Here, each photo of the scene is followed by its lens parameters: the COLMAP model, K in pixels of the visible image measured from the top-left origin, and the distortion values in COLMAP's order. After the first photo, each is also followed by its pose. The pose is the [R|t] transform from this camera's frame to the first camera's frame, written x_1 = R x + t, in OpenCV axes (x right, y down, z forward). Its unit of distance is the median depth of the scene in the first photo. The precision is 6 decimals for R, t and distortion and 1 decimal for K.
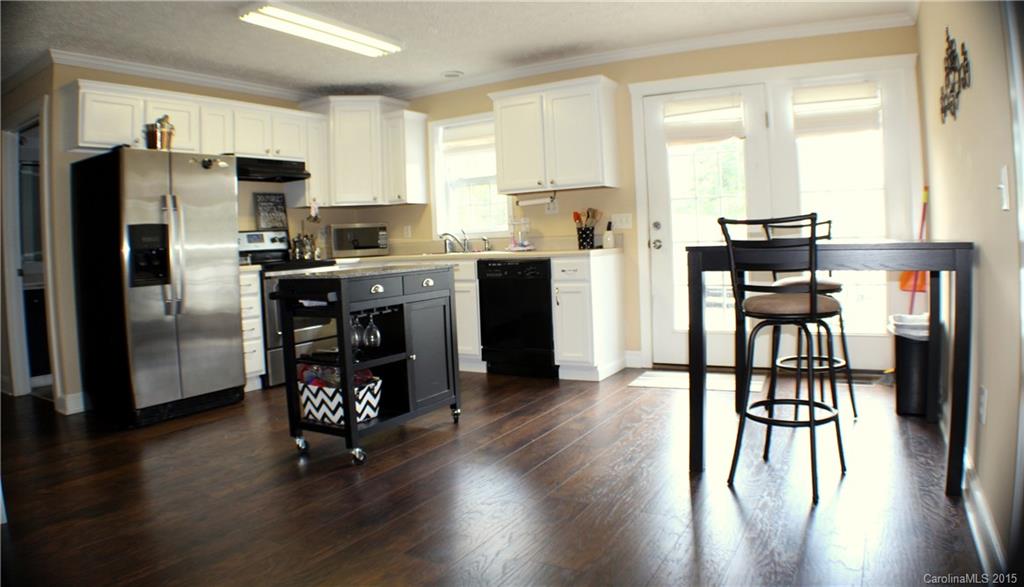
lens RADIAL K [[674.6, 0, 512.0], [0, 674.6, 293.5], [0, 0, 1]] dist [-0.150241, 0.002190]
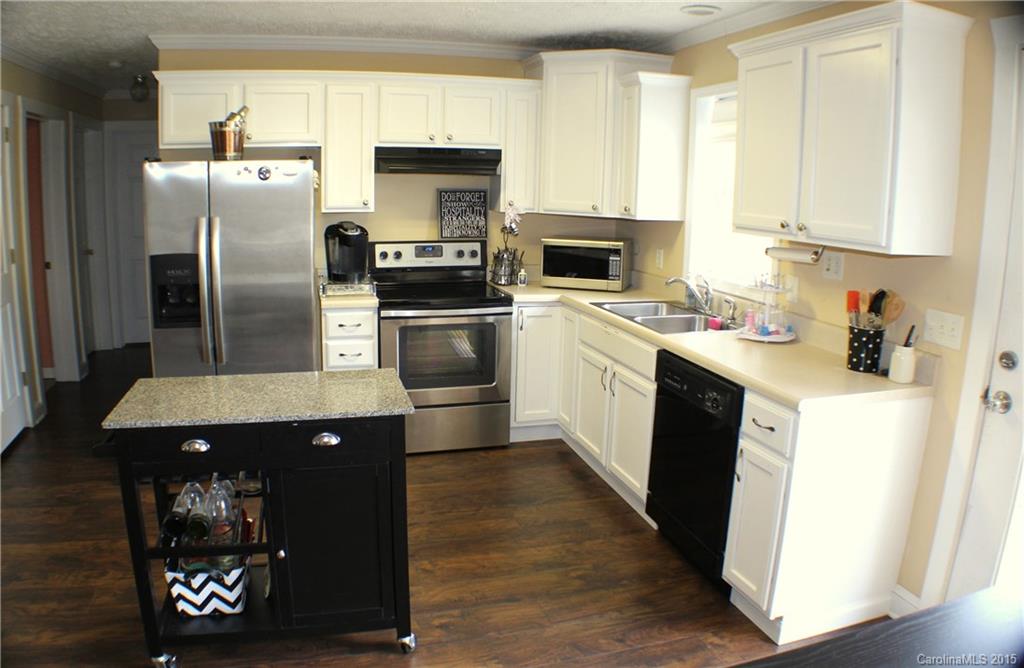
lens RADIAL K [[718.6, 0, 512.0], [0, 718.6, 334.0], [0, 0, 1]] dist [-0.224331, 0.076115]
pose [[0.725277, 0.201087, -0.658435, 0.248377], [-0.106690, 0.977668, 0.181060, -0.155897], [0.680140, -0.061071, 0.730534, 0.478406]]
